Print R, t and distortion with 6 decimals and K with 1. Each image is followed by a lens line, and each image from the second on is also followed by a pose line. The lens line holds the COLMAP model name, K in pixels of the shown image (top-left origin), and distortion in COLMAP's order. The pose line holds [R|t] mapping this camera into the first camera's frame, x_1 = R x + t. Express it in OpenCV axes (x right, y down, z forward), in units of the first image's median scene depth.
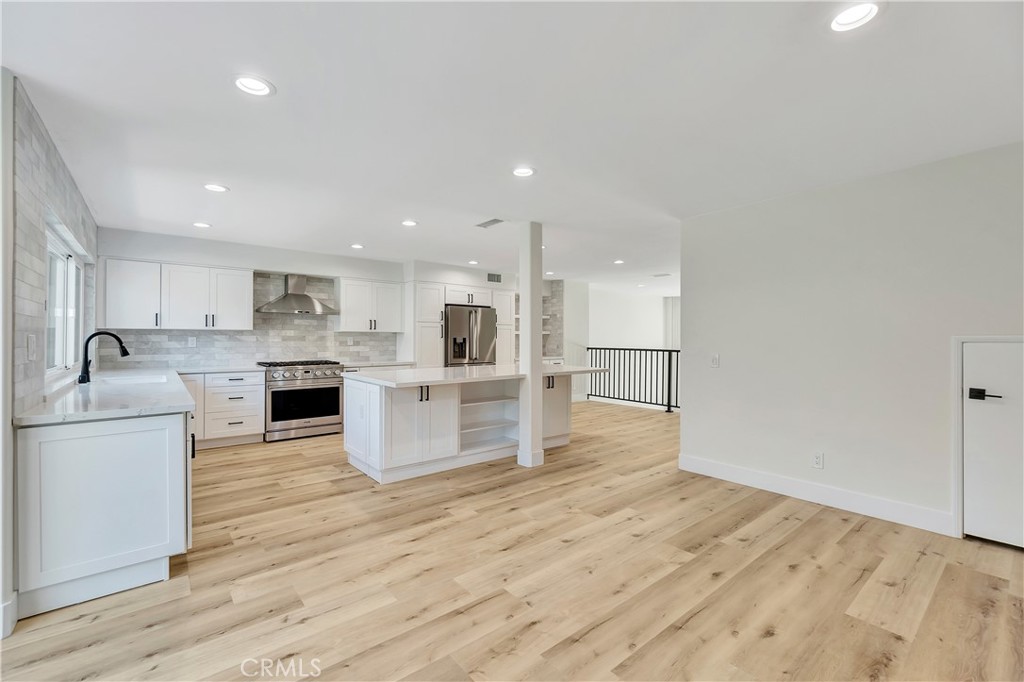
lens RADIAL K [[437.6, 0, 507.7], [0, 437.6, 338.0], [0, 0, 1]] dist [-0.007339, 0.002768]
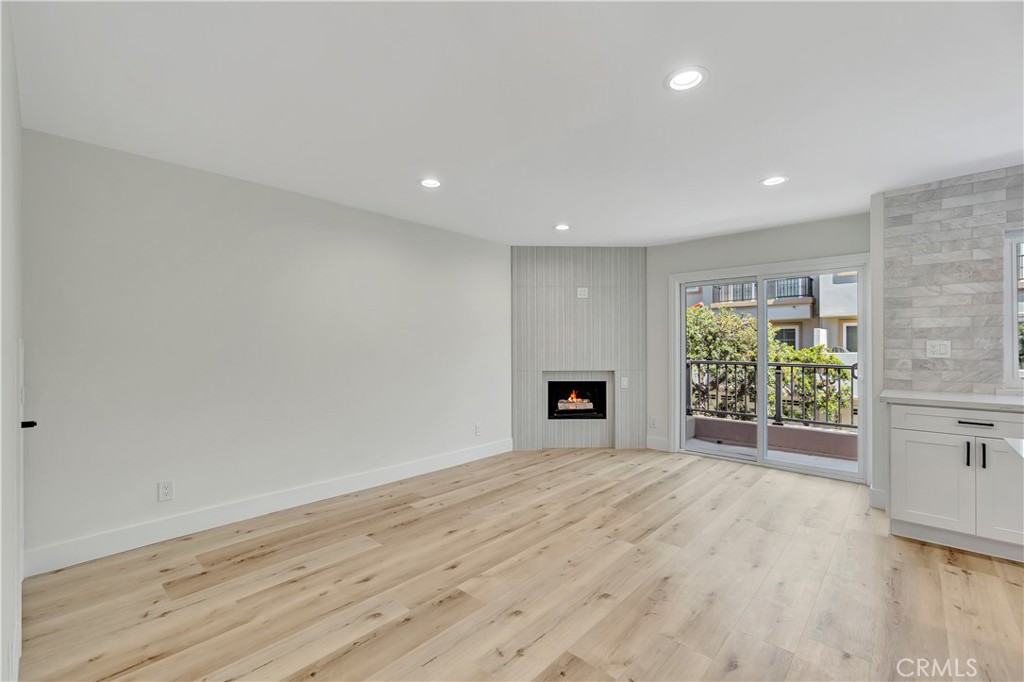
lens RADIAL K [[437.6, 0, 507.6], [0, 437.6, 345.5], [0, 0, 1]] dist [-0.007339, 0.002768]
pose [[-0.990536, 0.001211, -0.137245, 0.320430], [0.001627, 0.999994, -0.002915, 0.006297], [0.137241, -0.003110, -0.990533, 1.349683]]
